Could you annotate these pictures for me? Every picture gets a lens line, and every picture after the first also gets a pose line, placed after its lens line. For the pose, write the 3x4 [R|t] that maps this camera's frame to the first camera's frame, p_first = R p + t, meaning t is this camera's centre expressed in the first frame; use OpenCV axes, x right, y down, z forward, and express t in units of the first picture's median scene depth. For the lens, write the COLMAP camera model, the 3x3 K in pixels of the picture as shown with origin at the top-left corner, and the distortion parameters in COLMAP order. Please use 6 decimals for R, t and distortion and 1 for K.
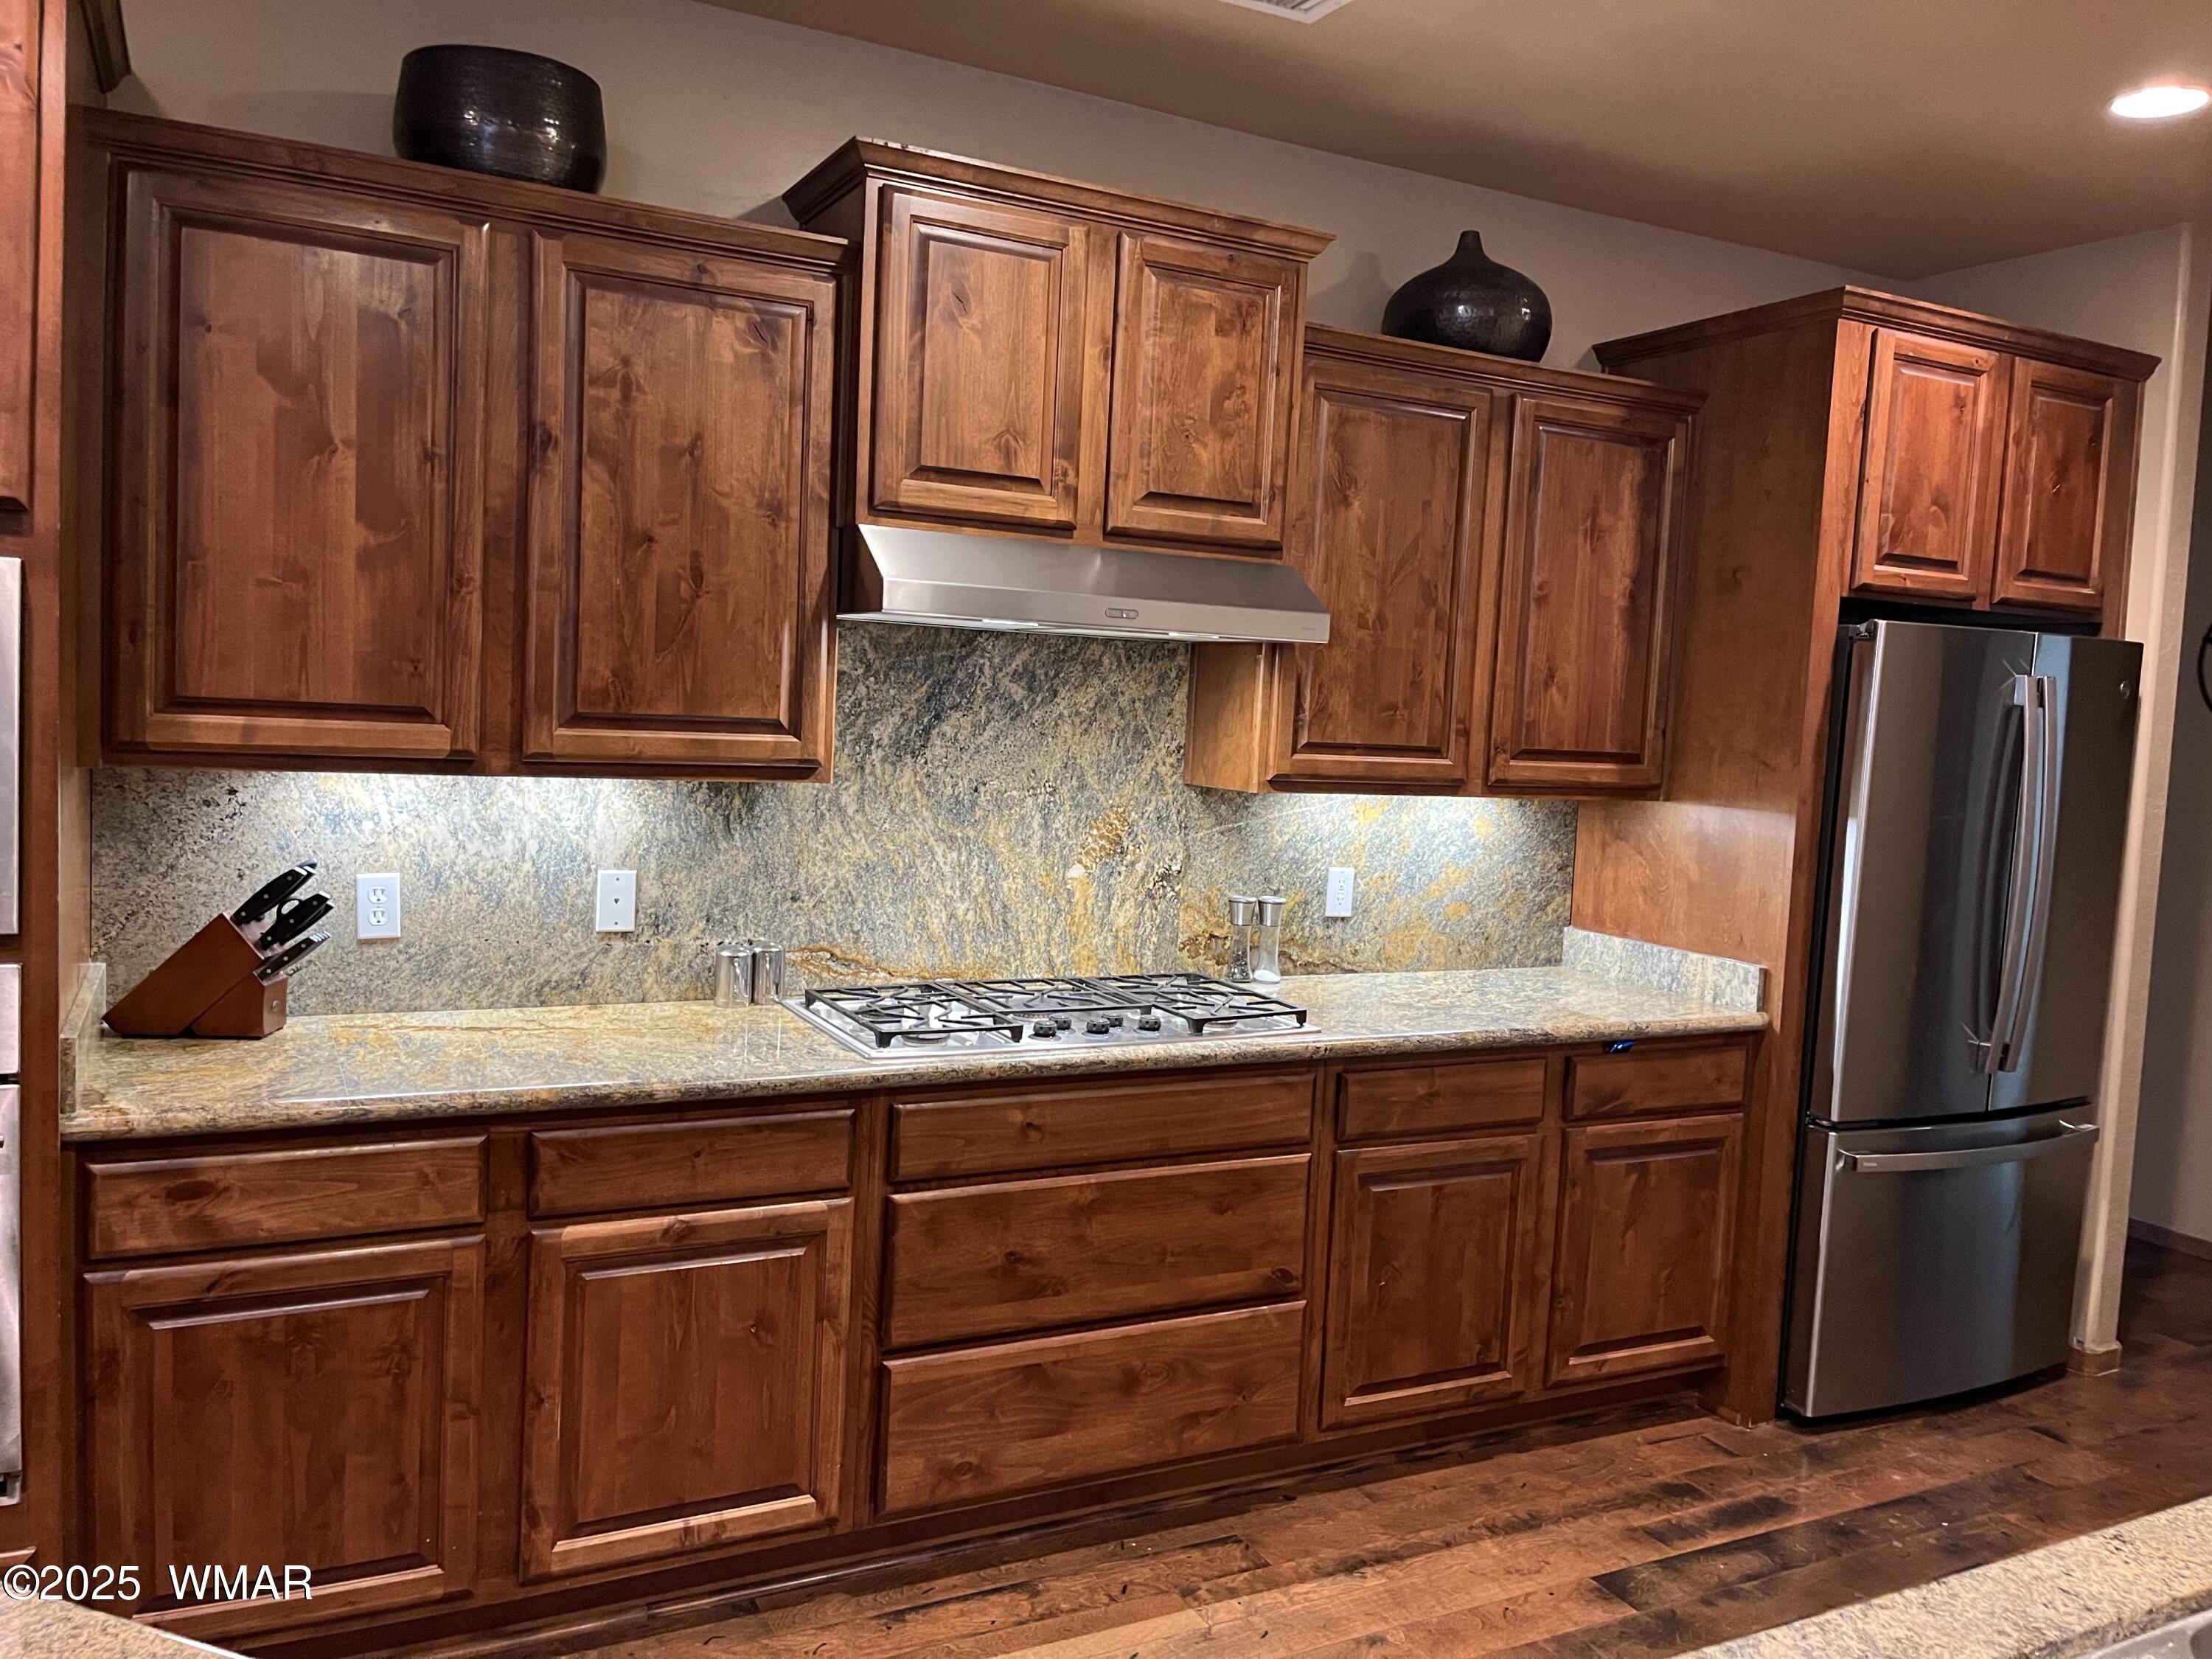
lens RADIAL K [[1684.4, 0, 1107.7], [0, 1684.4, 824.1], [0, 0, 1]] dist [0.020409, -0.008009]
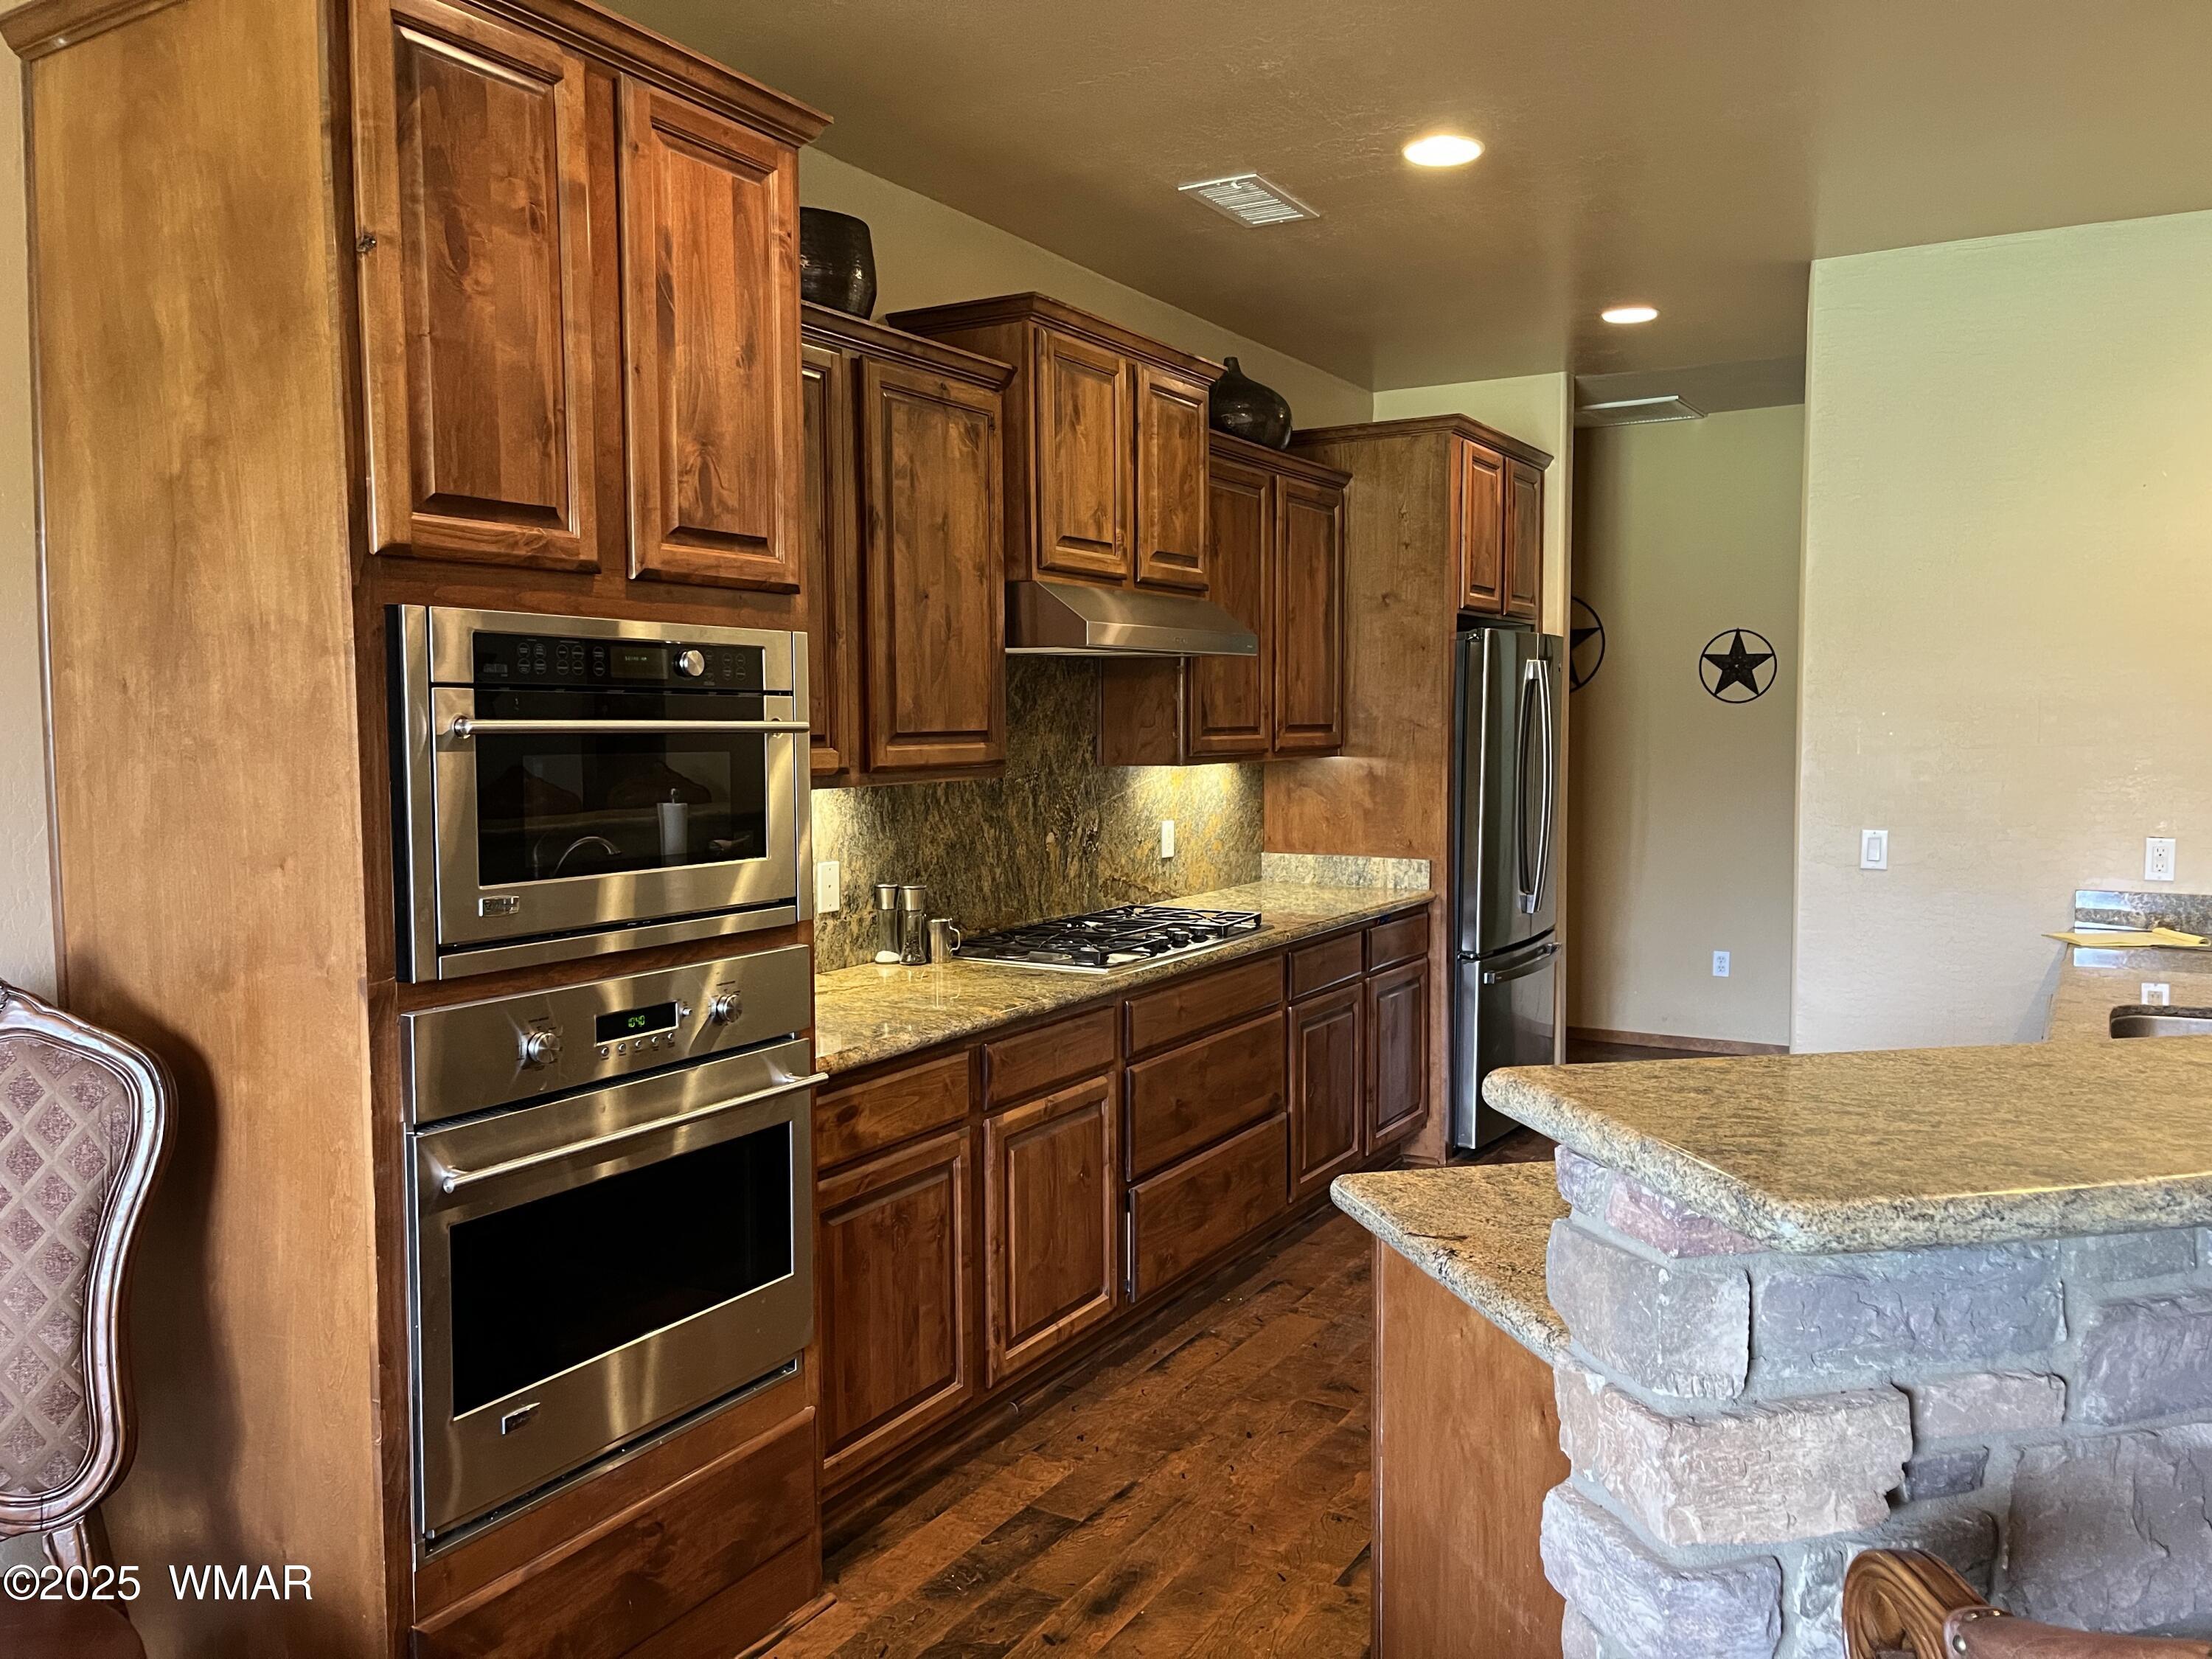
lens RADIAL K [[1684.4, 0, 1099.9], [0, 1684.4, 831.4], [0, 0, 1]] dist [0.020409, -0.008009]
pose [[0.845164, -0.090996, 0.526704, -0.759437], [0.087772, 0.995653, 0.031174, -0.015631], [-0.527251, 0.019883, 0.849477, -0.143885]]
